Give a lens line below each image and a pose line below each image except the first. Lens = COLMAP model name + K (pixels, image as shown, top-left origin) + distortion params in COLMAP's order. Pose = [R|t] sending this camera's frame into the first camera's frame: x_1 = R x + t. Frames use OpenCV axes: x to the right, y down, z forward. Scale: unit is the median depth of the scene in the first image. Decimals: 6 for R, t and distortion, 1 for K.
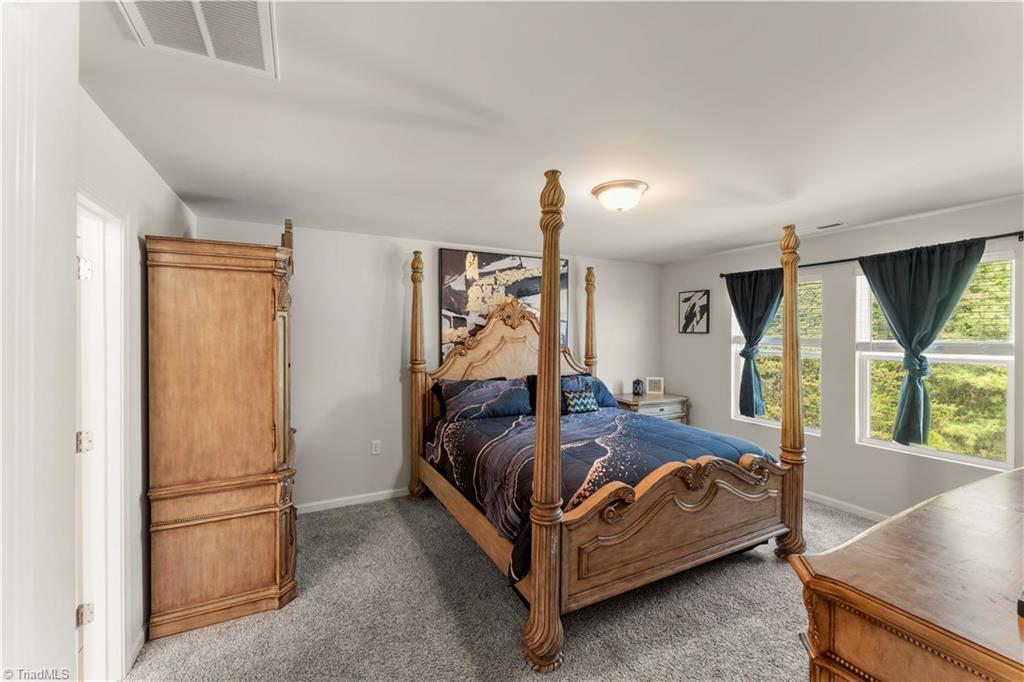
lens RADIAL K [[414.9, 0, 512.5], [0, 414.9, 338.3], [0, 0, 1]] dist [-0.000910, -0.000415]
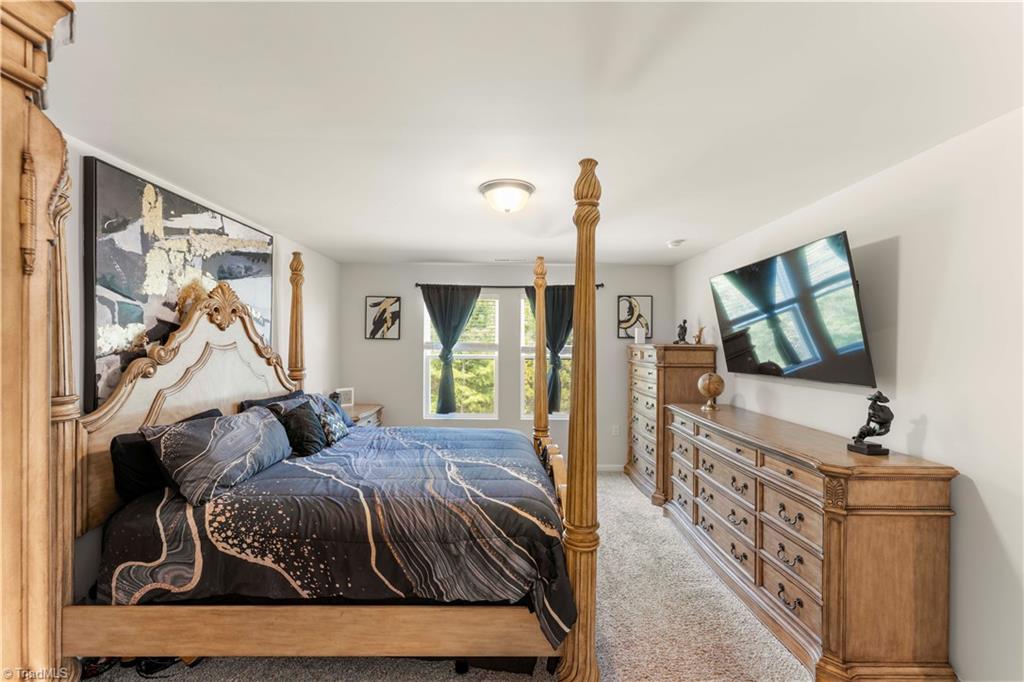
lens RADIAL K [[414.9, 0, 519.7], [0, 414.9, 344.1], [0, 0, 1]] dist [-0.000910, -0.000415]
pose [[0.450609, -0.001548, 0.892720, -0.353686], [0.003757, 0.999993, -0.000162, 0.000755], [-0.892714, 0.003427, 0.450611, 0.321135]]
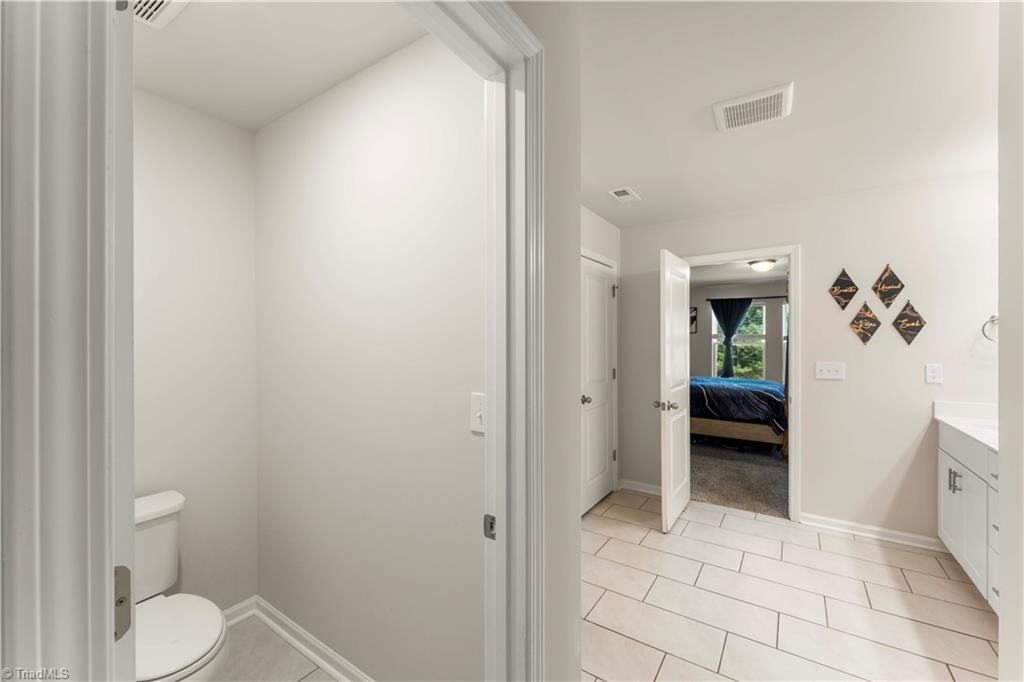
lens RADIAL K [[414.9, 0, 506.6], [0, 414.9, 337.9], [0, 0, 1]] dist [-0.000910, -0.000415]
pose [[0.896158, 0.003336, 0.443723, -1.152193], [0.004433, 0.999855, -0.016471, 0.039840], [-0.443713, 0.016728, 0.896013, -0.219444]]
